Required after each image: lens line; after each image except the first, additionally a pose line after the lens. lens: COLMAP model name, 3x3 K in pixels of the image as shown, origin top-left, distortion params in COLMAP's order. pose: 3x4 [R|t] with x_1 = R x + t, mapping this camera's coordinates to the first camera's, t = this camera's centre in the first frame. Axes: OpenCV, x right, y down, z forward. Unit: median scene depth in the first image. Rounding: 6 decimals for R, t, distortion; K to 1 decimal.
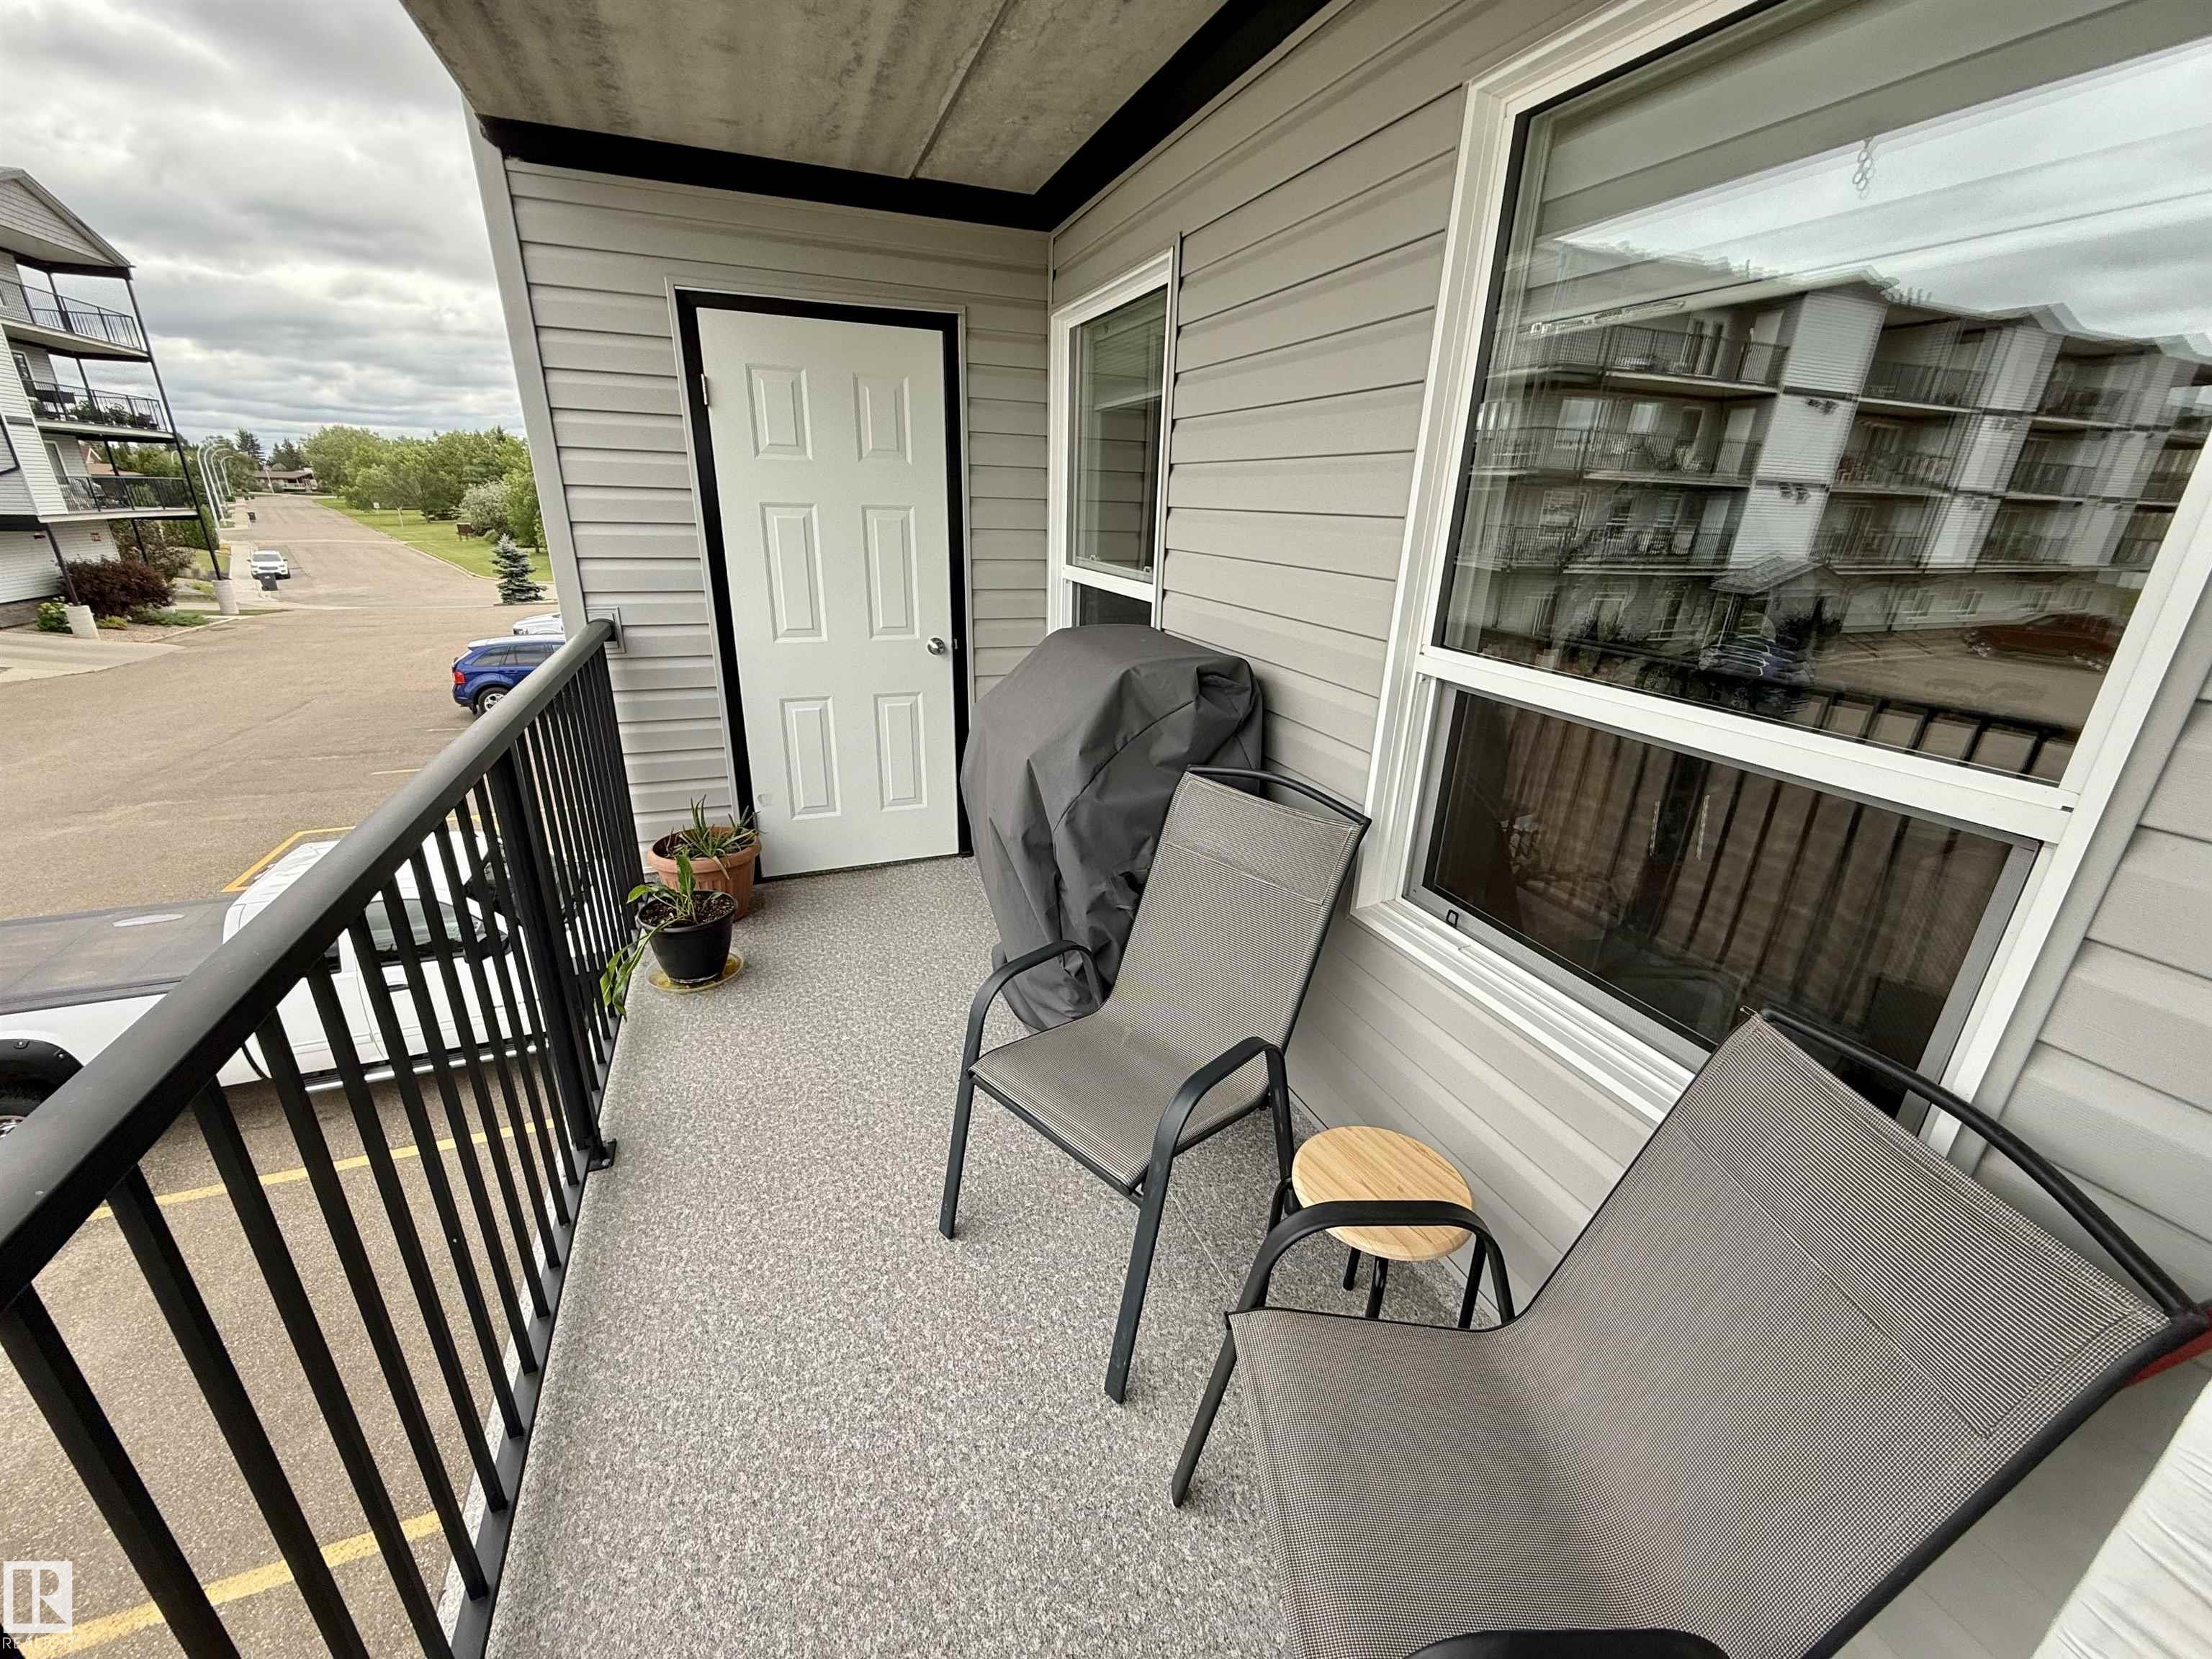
lens RADIAL K [[878.2, 0, 1098.3], [0, 878.2, 829.9], [0, 0, 1]] dist [0.000452, -0.000626]
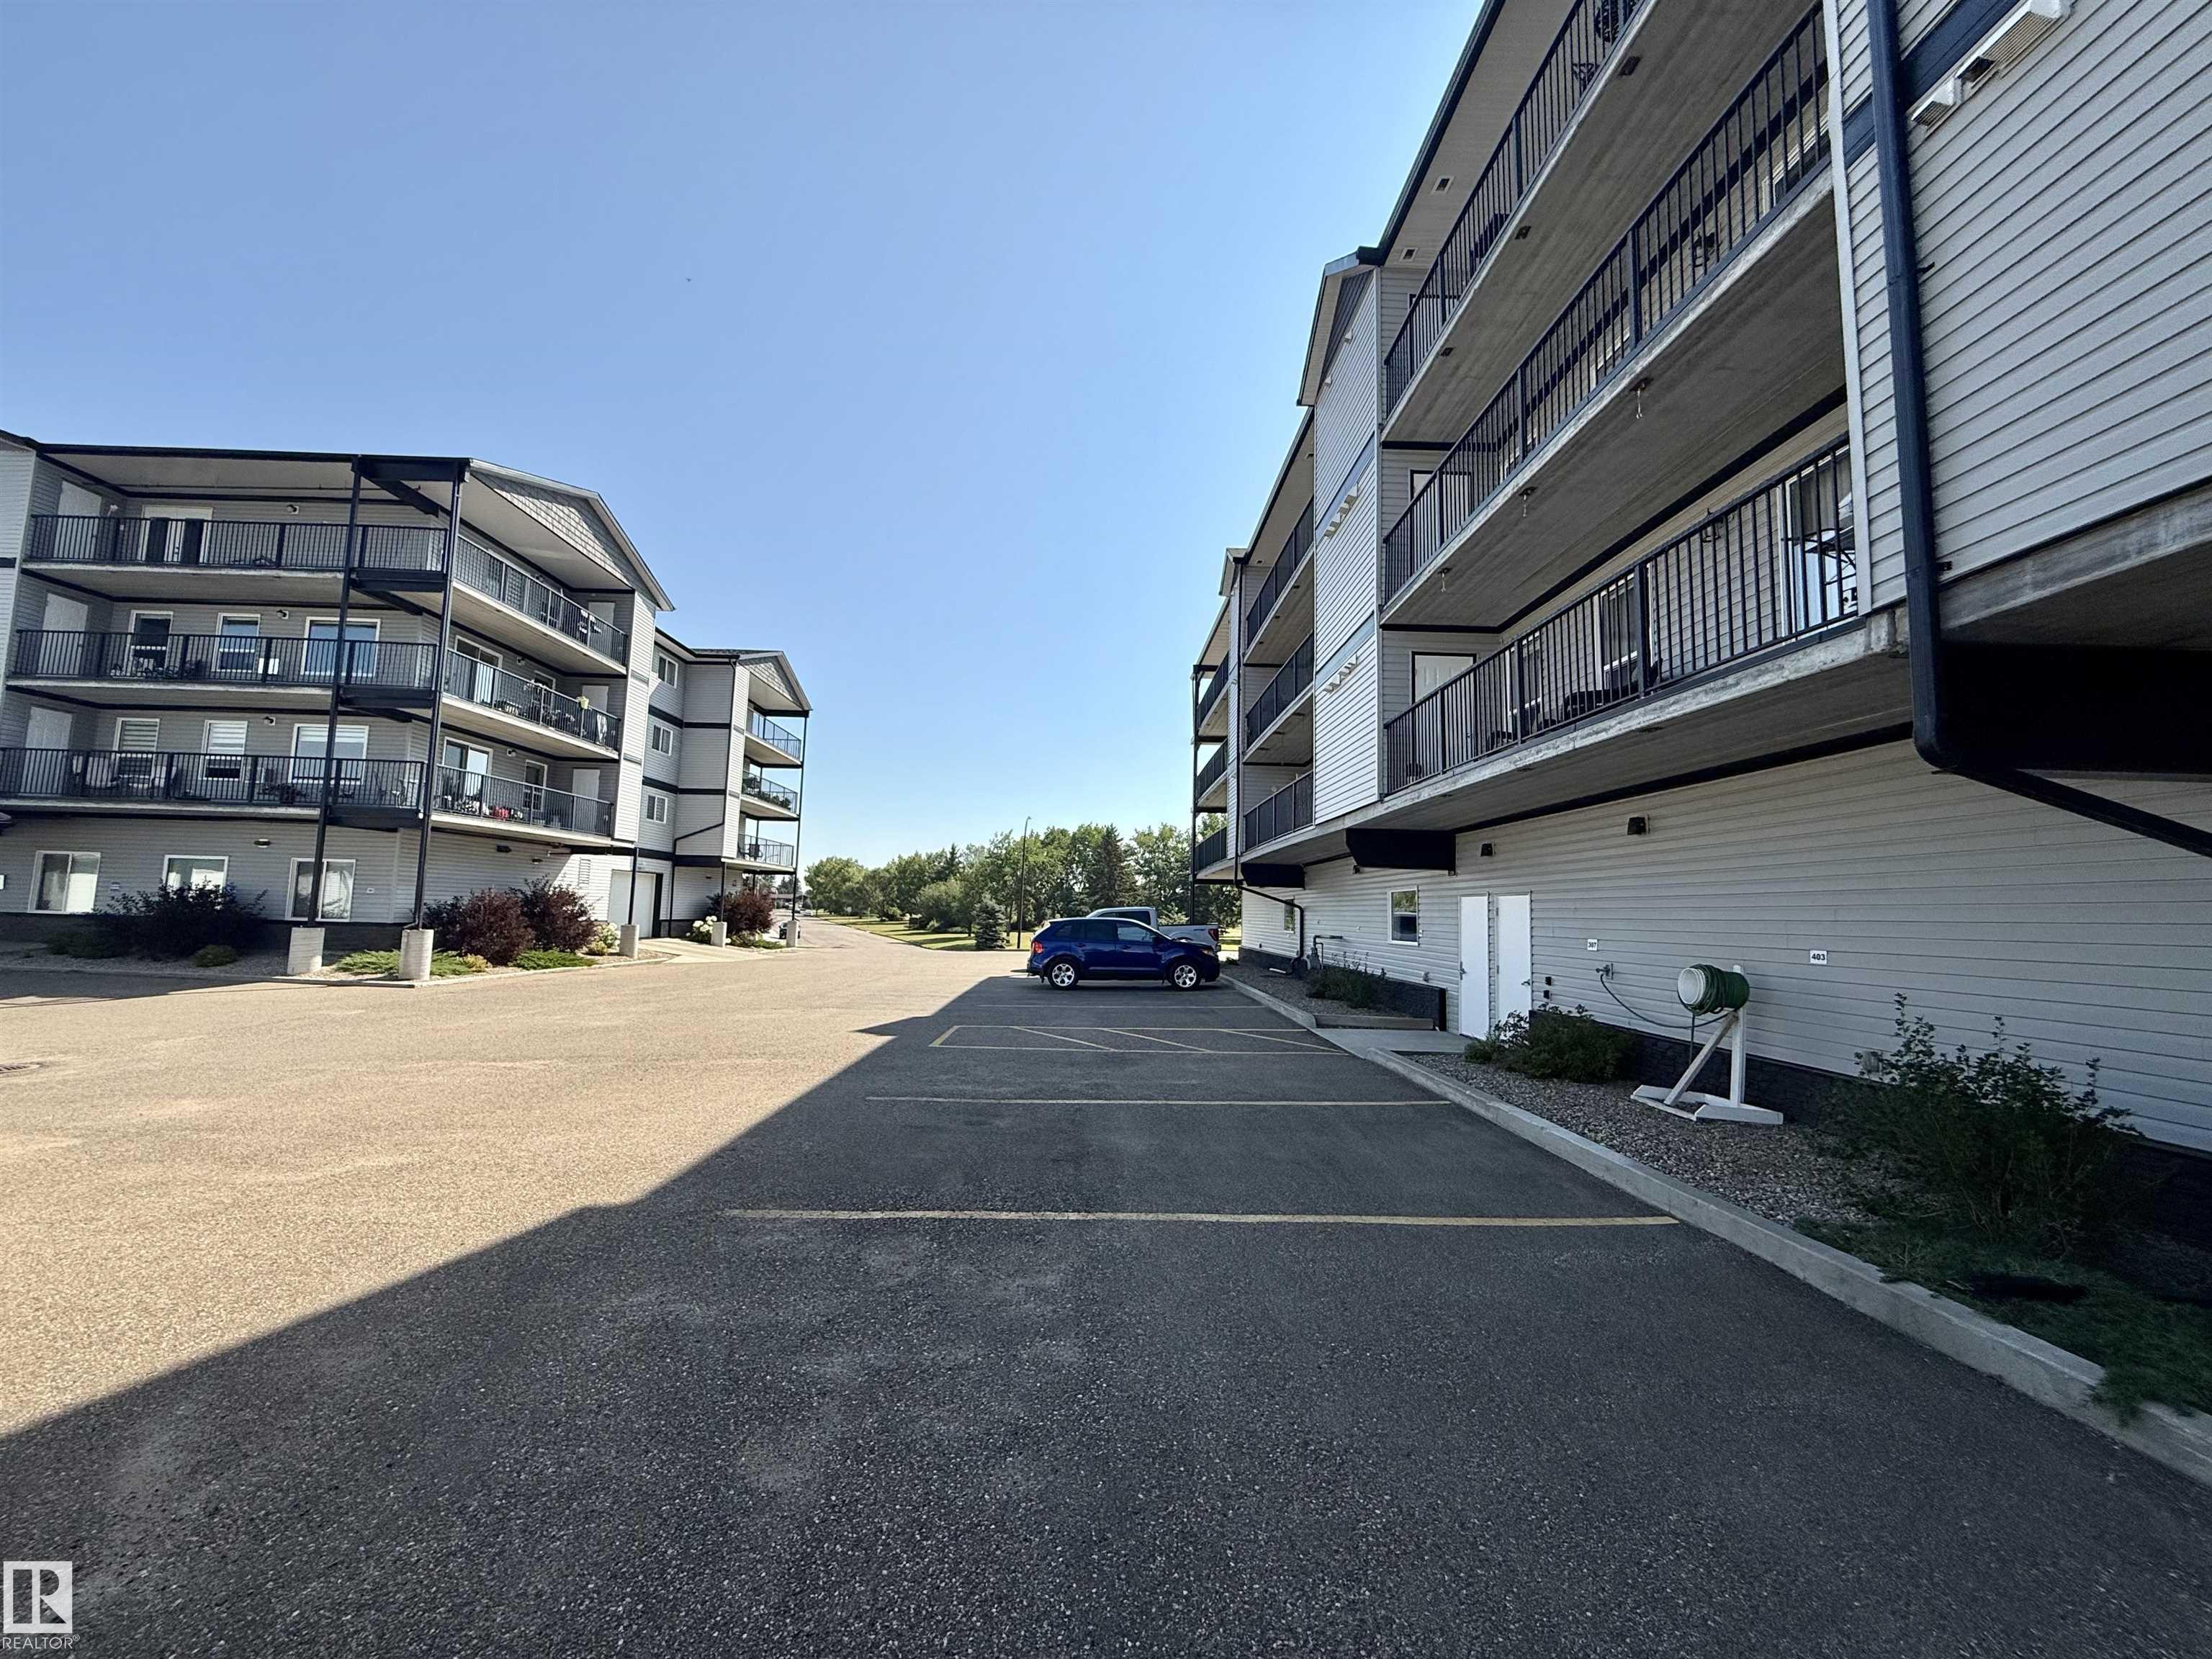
lens RADIAL K [[878.2, 0, 1098.3], [0, 878.2, 829.9], [0, 0, 1]] dist [0.000452, -0.000626]
pose [[0.936756, -0.033738, -0.348353, -1.353709], [-0.125735, 0.896449, -0.424936, 0.760500], [0.326617, 0.441862, 0.835512, 0.284515]]
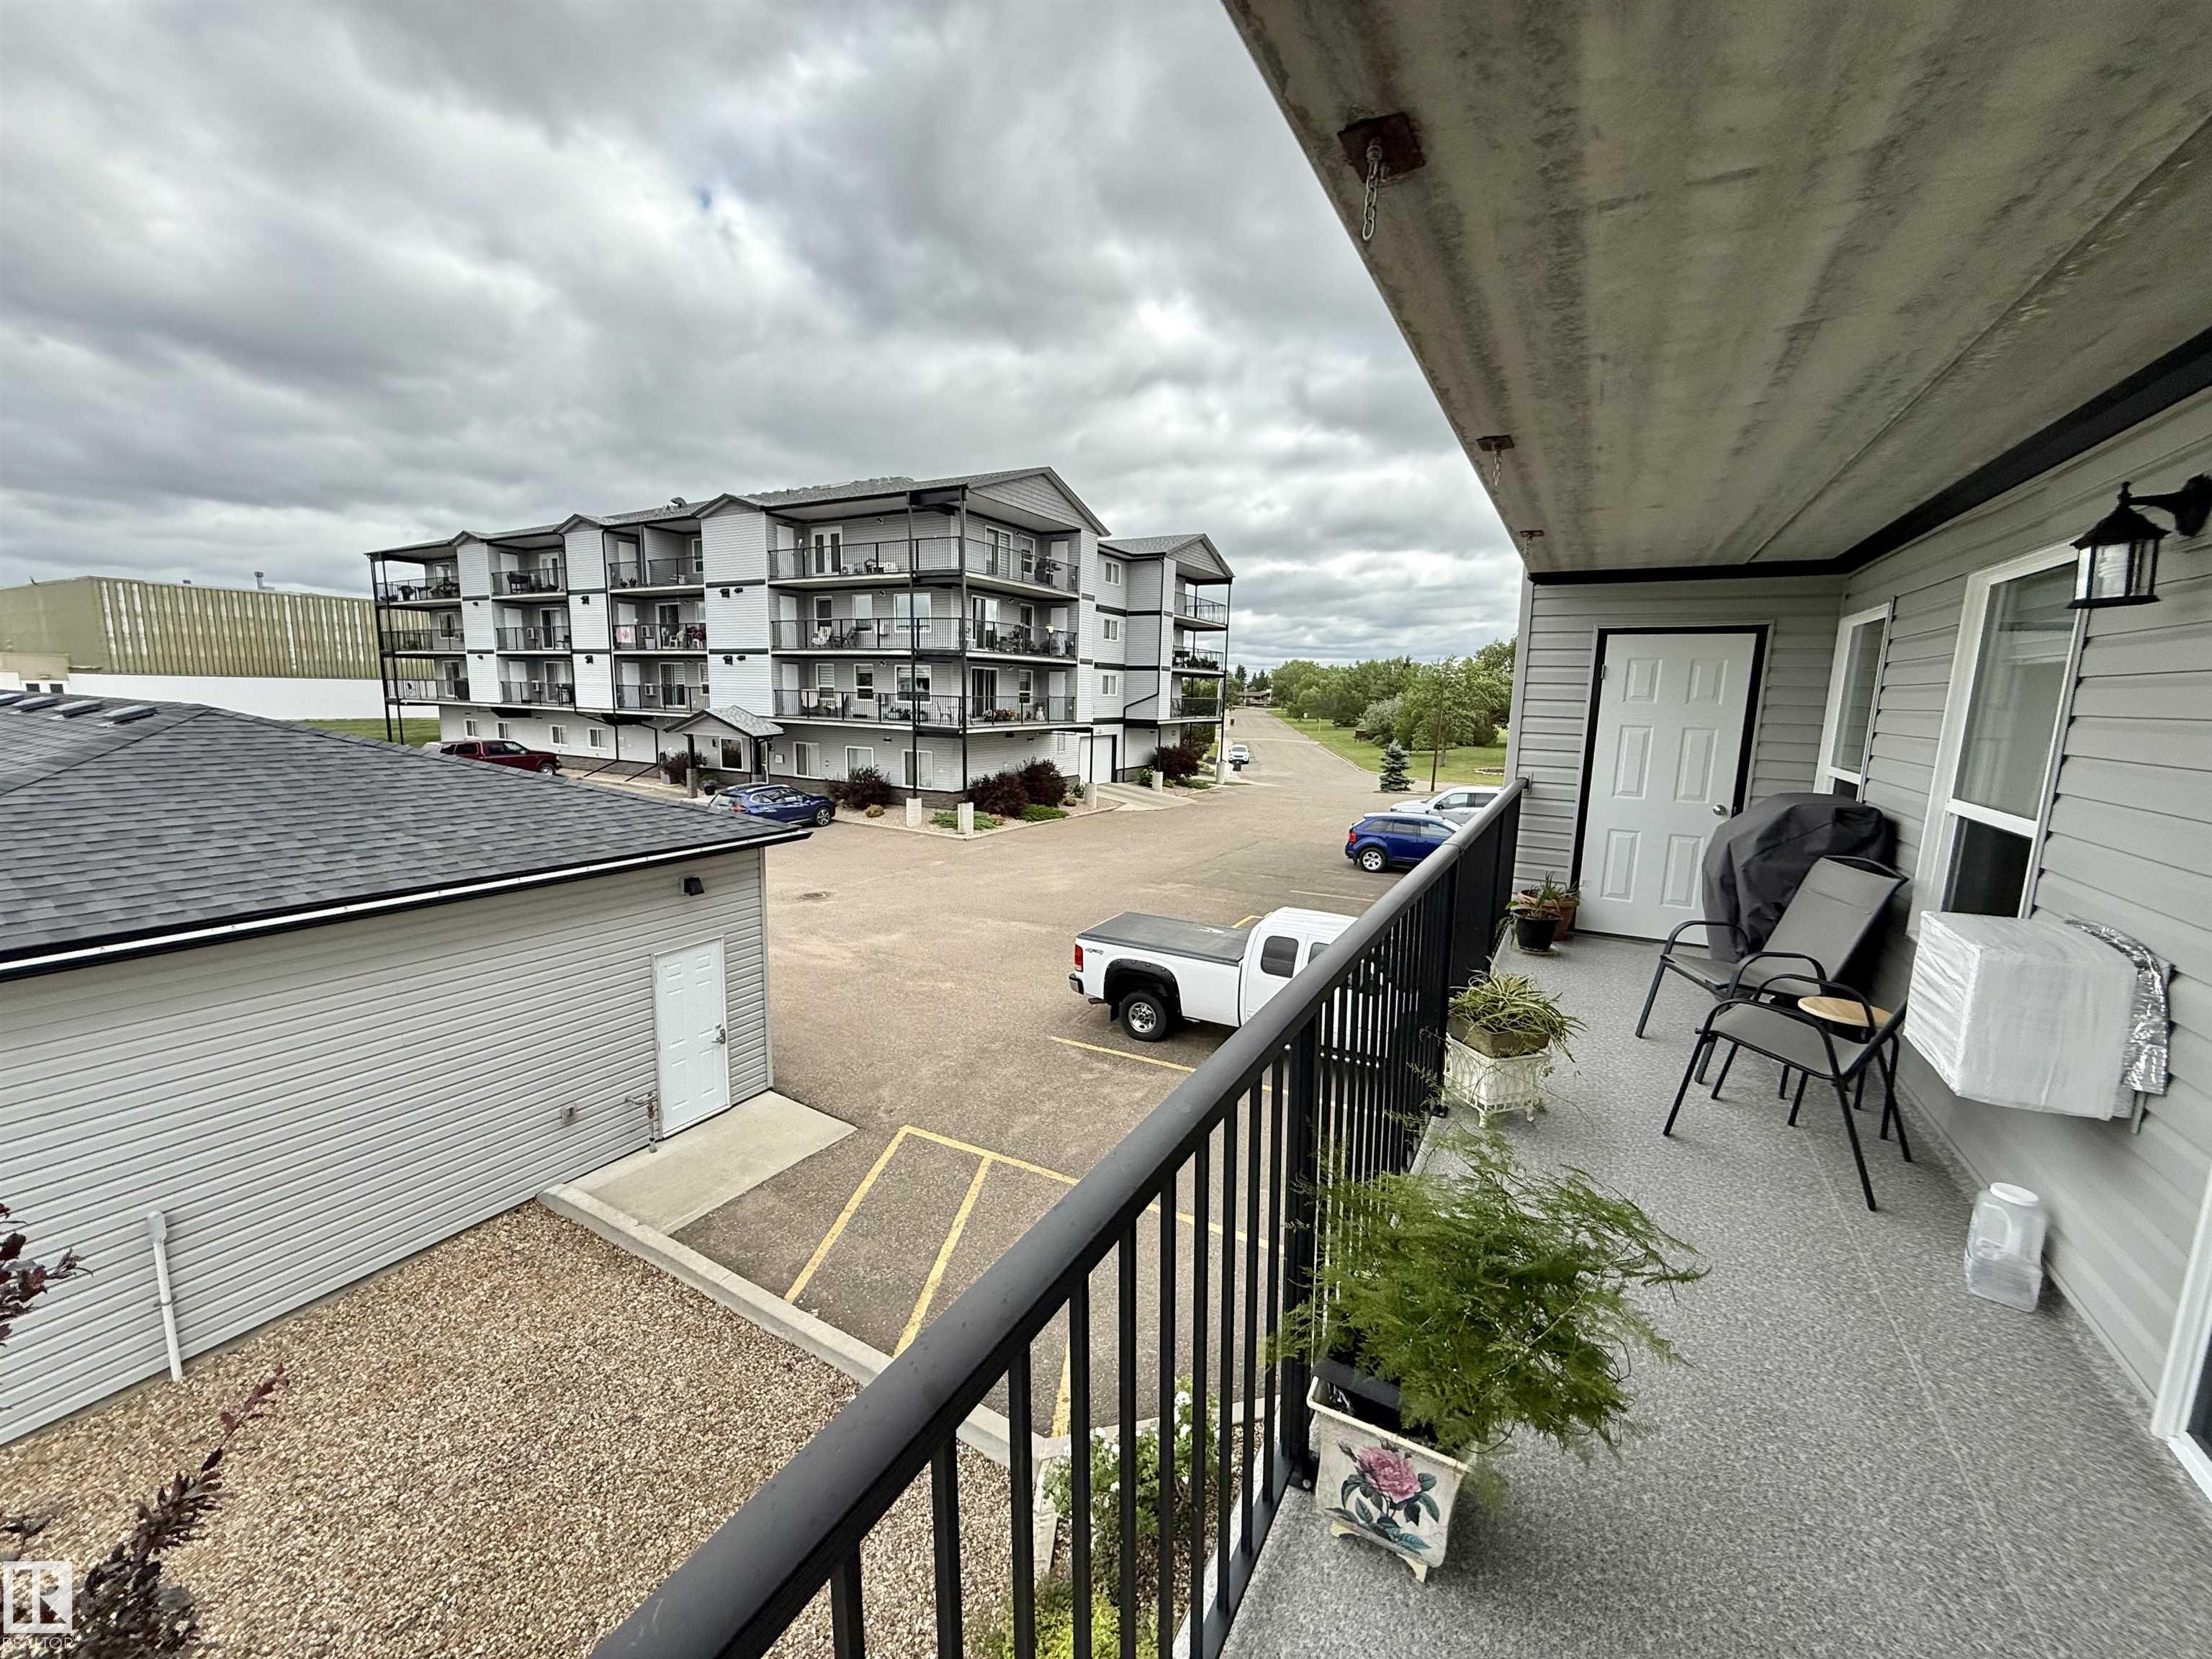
lens RADIAL K [[878.2, 0, 1098.3], [0, 878.2, 829.9], [0, 0, 1]] dist [0.000452, -0.000626]
pose [[0.636046, 0.109094, -0.763900, 0.312730], [-0.278014, 0.955870, -0.094974, 0.285080], [0.719829, 0.272783, 0.638307, -0.811129]]
